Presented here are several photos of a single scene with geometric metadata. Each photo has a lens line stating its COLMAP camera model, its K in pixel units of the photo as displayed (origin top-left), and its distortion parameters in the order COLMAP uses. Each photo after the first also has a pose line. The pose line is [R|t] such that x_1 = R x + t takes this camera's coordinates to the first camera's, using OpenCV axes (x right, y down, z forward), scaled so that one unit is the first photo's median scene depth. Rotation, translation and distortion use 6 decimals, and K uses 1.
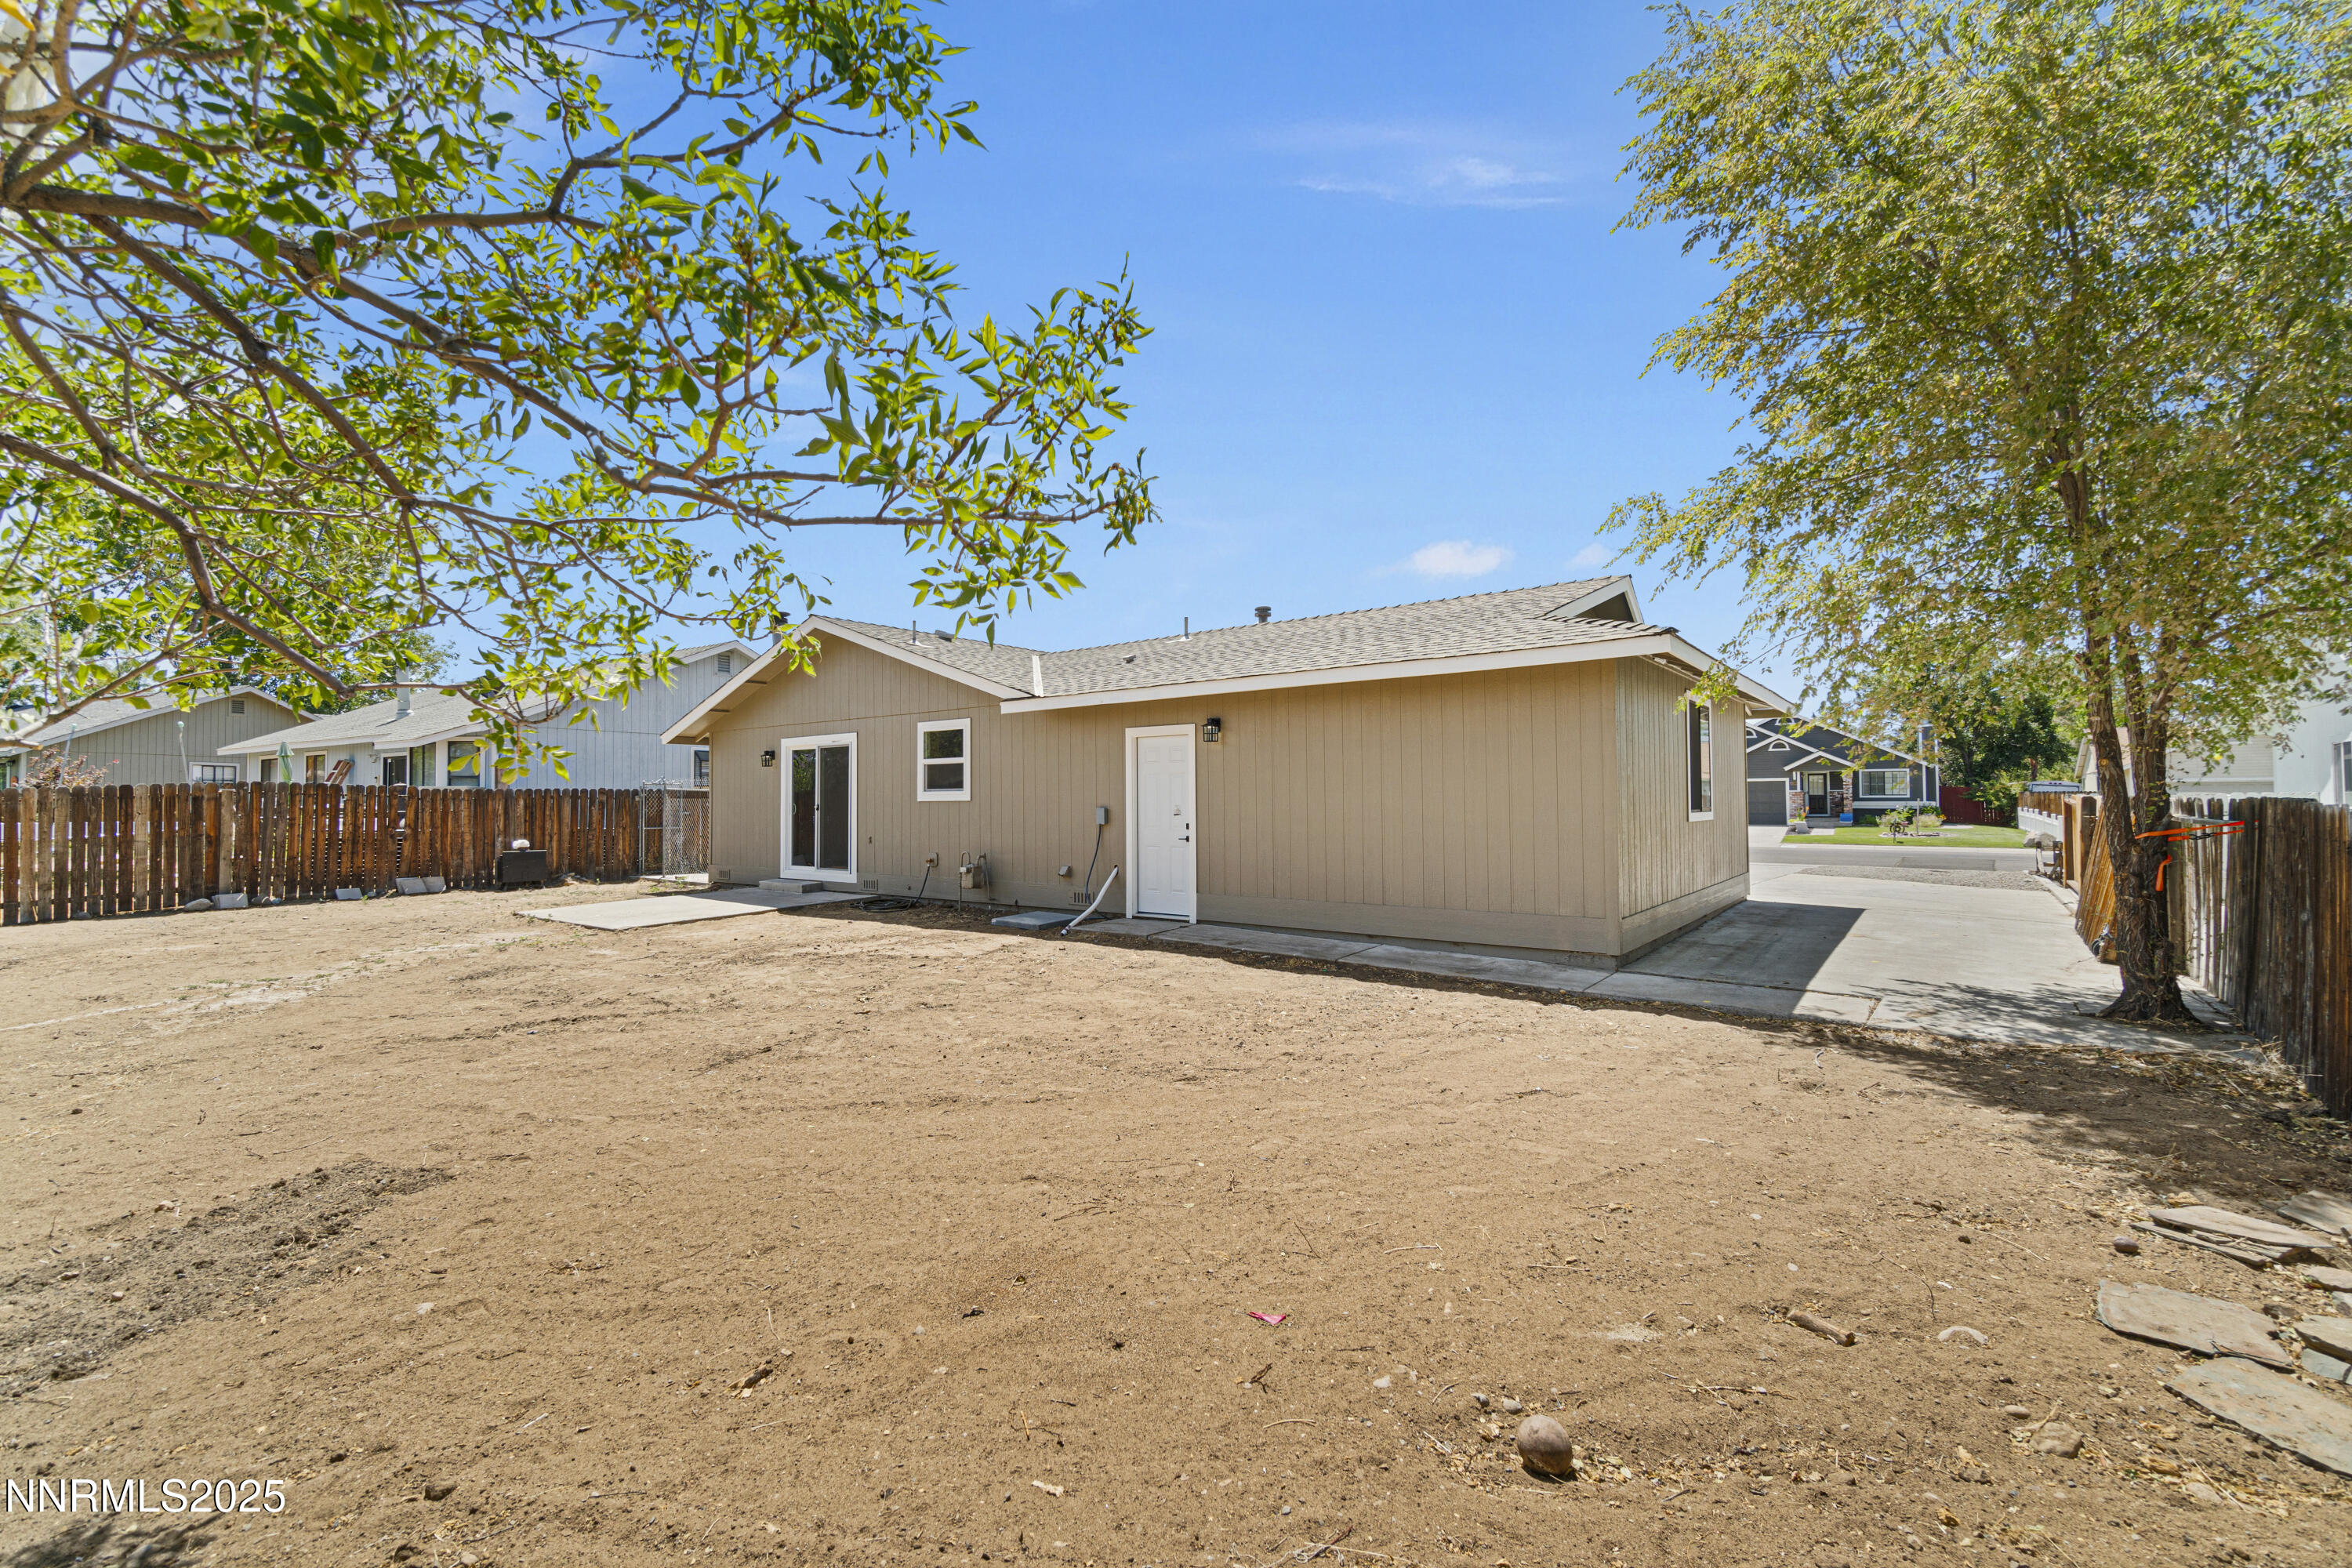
lens RADIAL K [[1011.0, 0, 1163.2], [0, 1011.0, 787.6], [0, 0, 1]] dist [-0.004543, 0.000357]
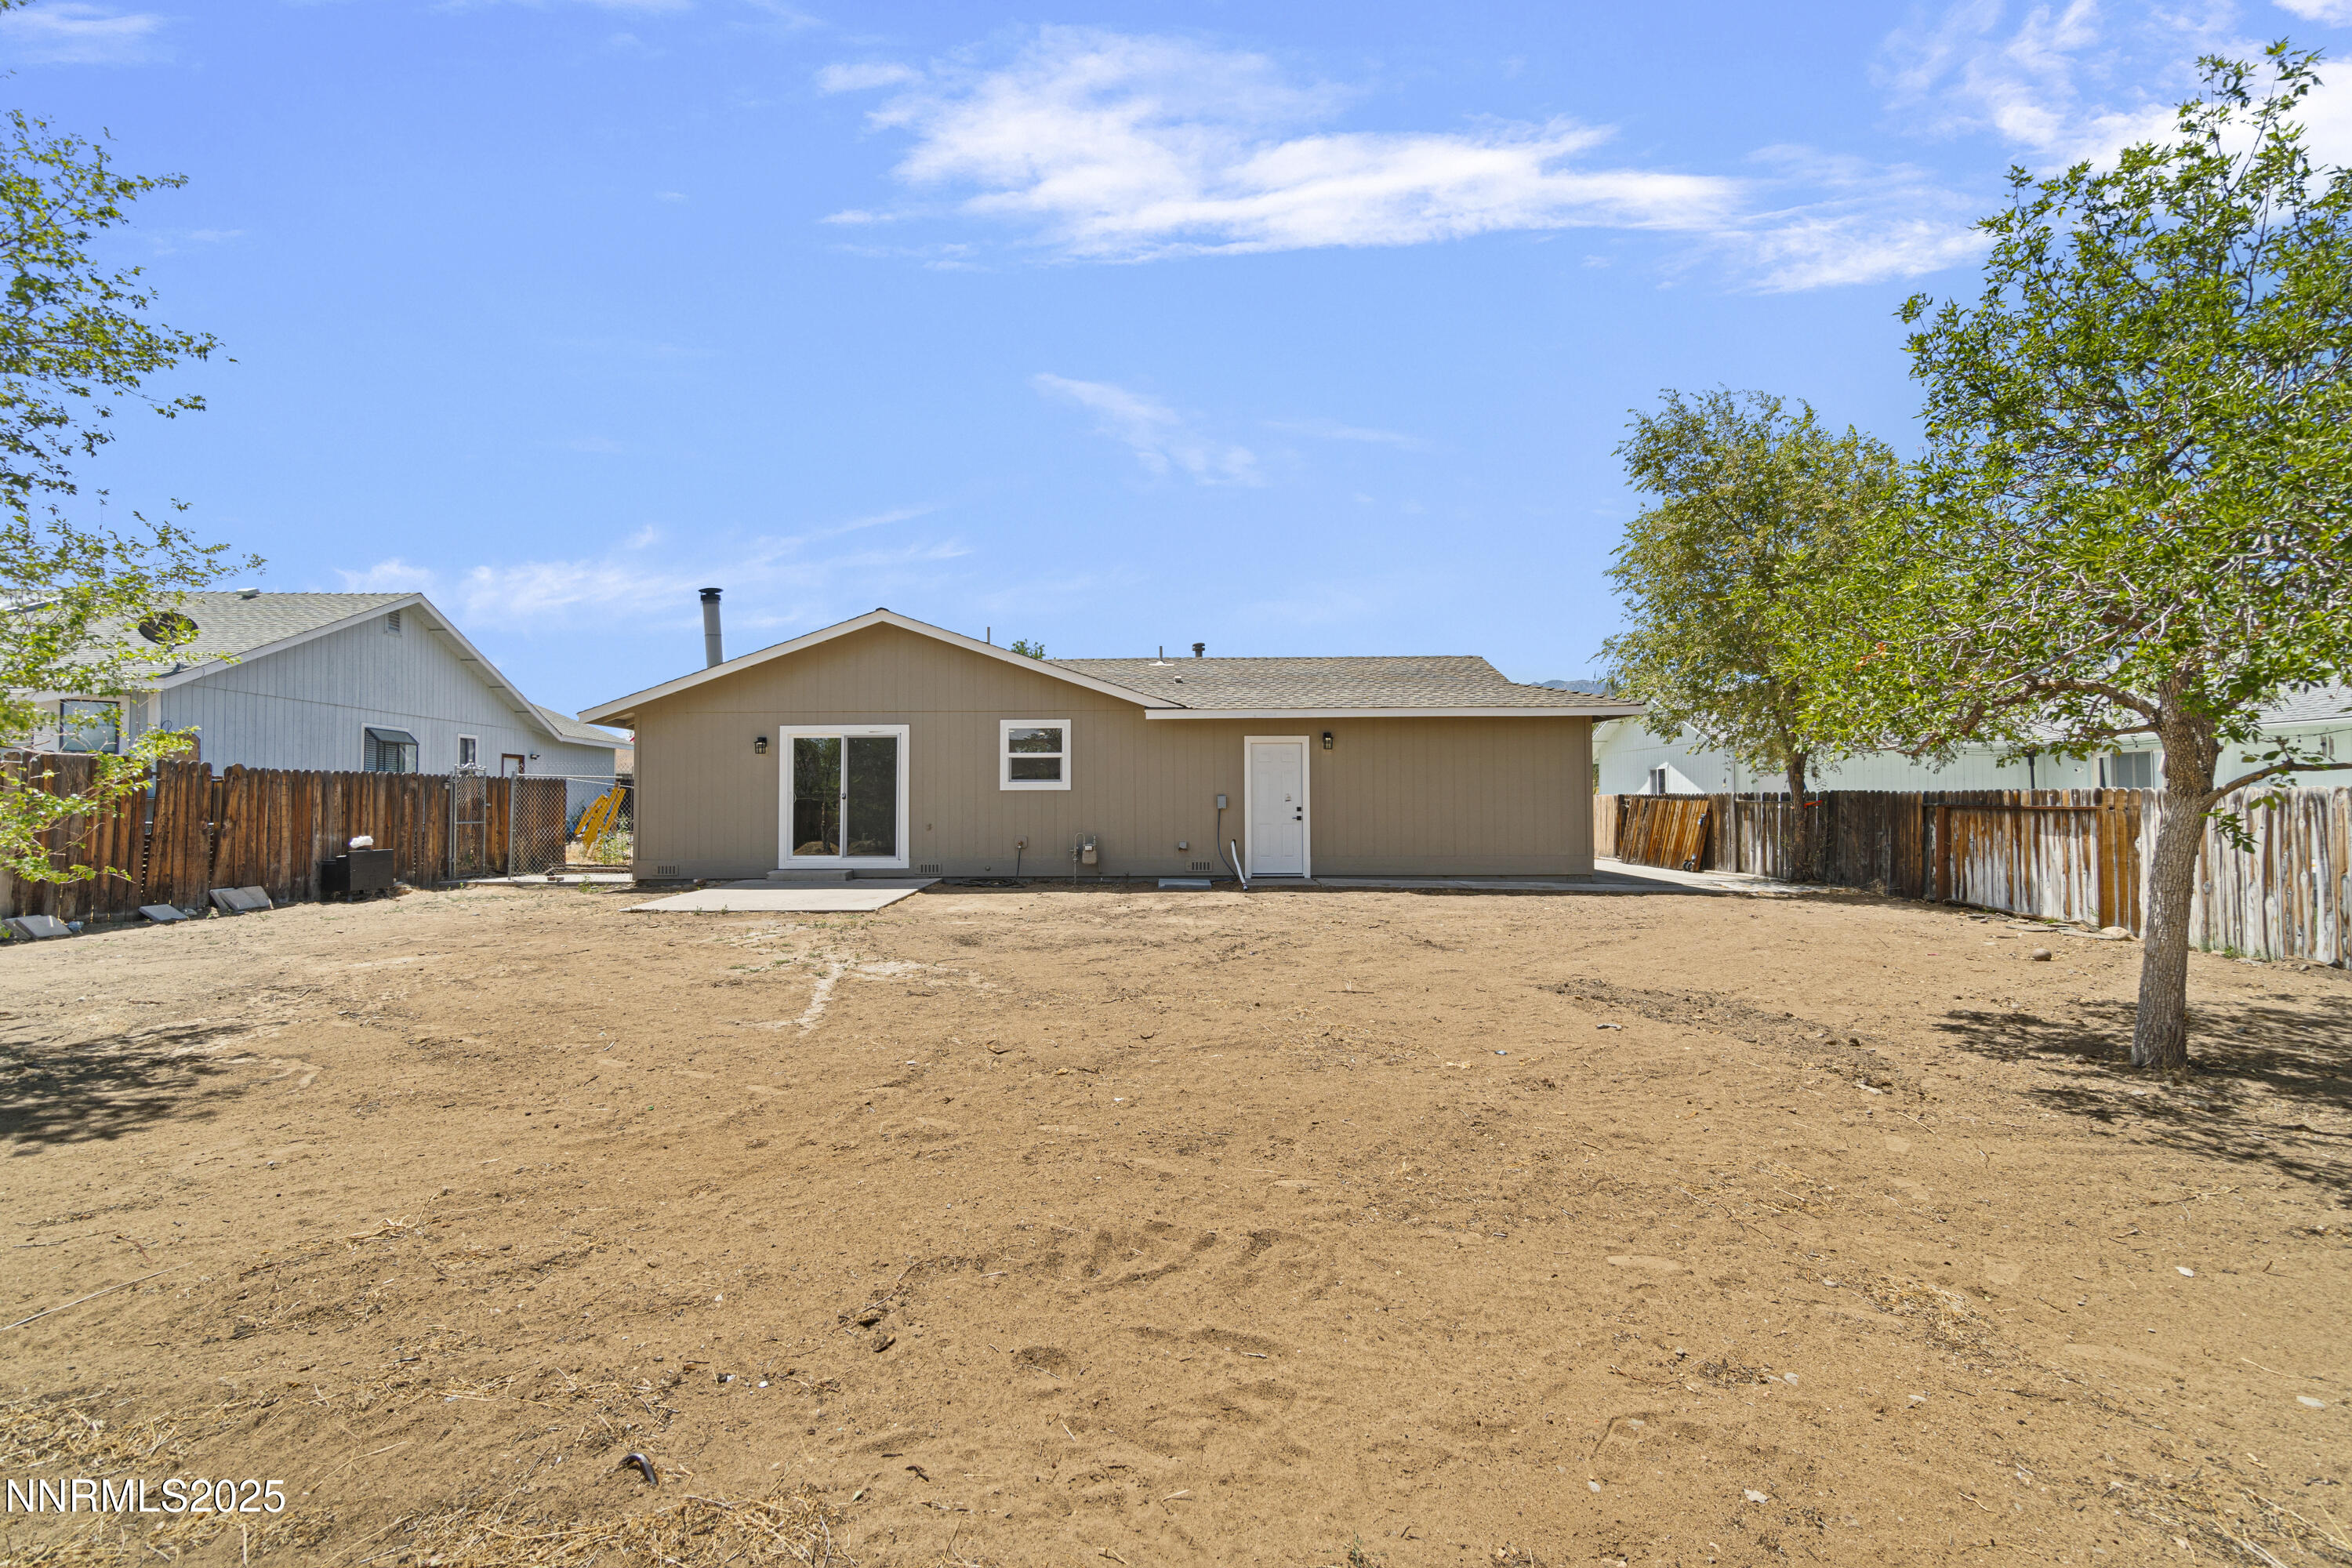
lens RADIAL K [[1006.8, 0, 1169.3], [0, 1006.8, 774.8], [0, 0, 1]] dist [-0.003690, 0.000303]
pose [[0.790270, 0.020385, 0.612420, -0.741270], [-0.010243, 0.999746, -0.020060, 0.015860], [-0.612673, 0.009580, 0.790278, 0.006092]]
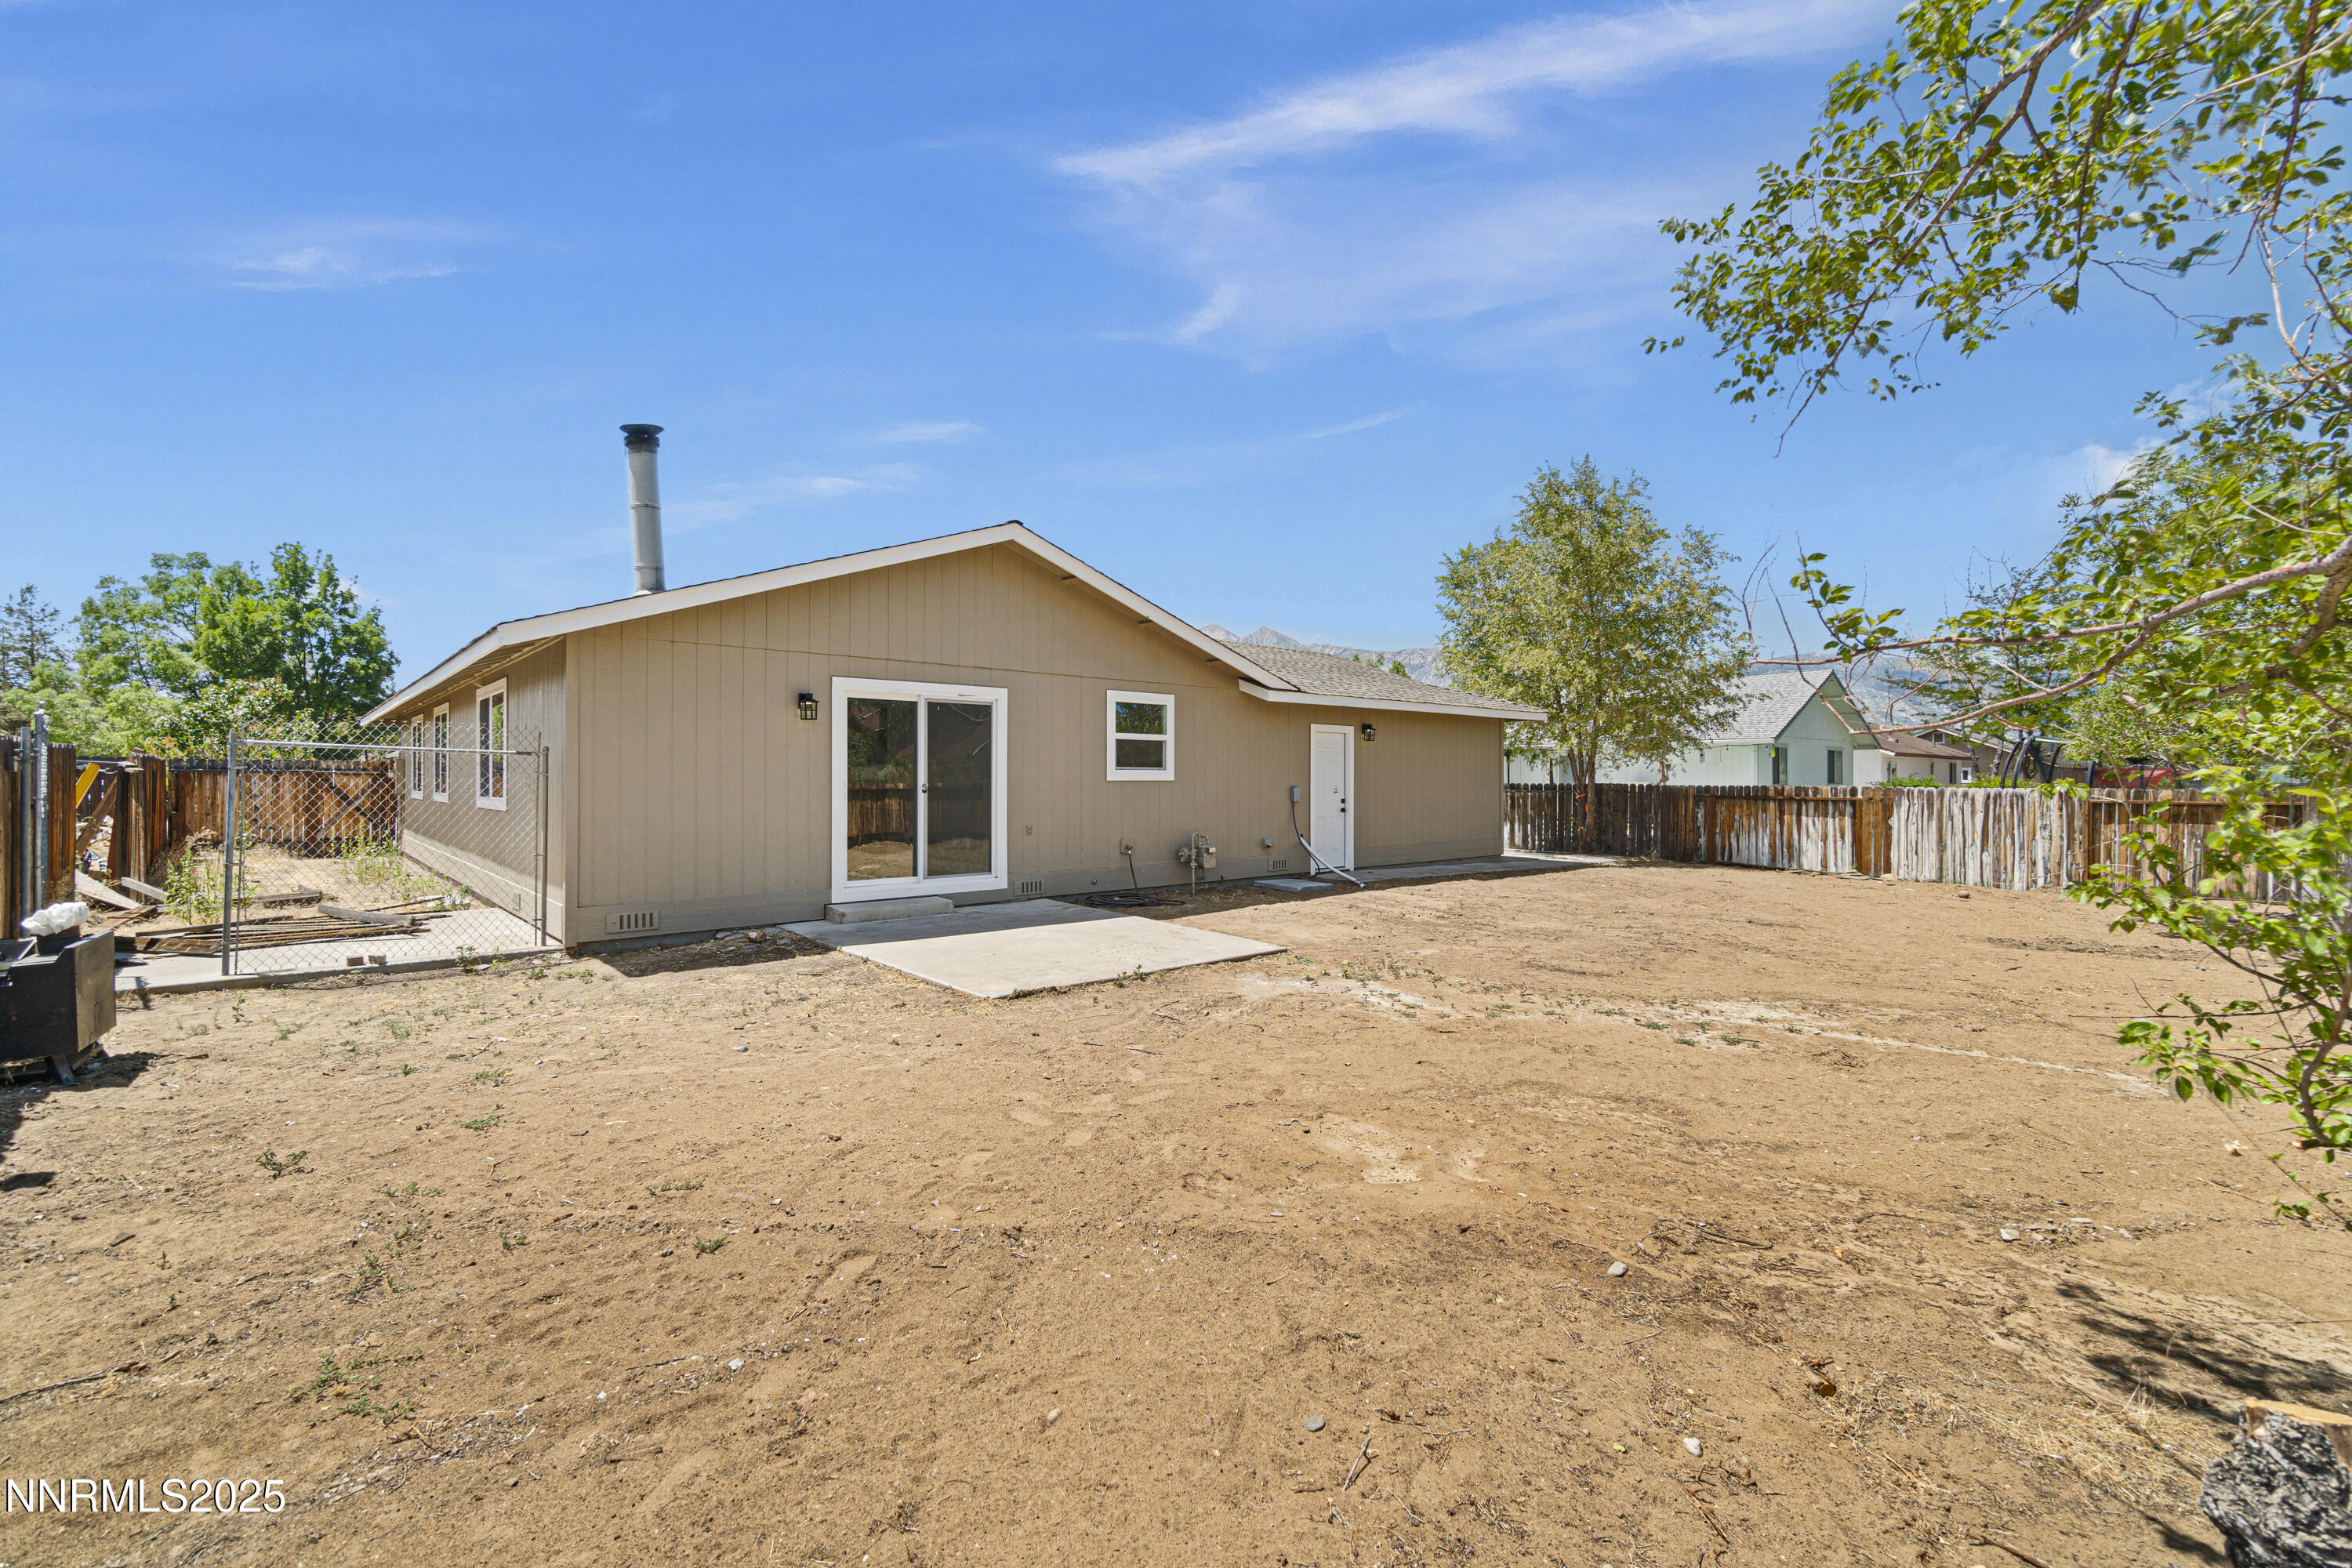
lens RADIAL K [[1011.0, 0, 1163.2], [0, 1011.0, 787.6], [0, 0, 1]] dist [-0.004543, 0.000357]
pose [[0.171184, -0.003359, 0.985233, -1.040260], [-0.018573, 0.999805, 0.006636, 0.012183], [-0.985064, -0.019434, 0.171089, 0.766910]]
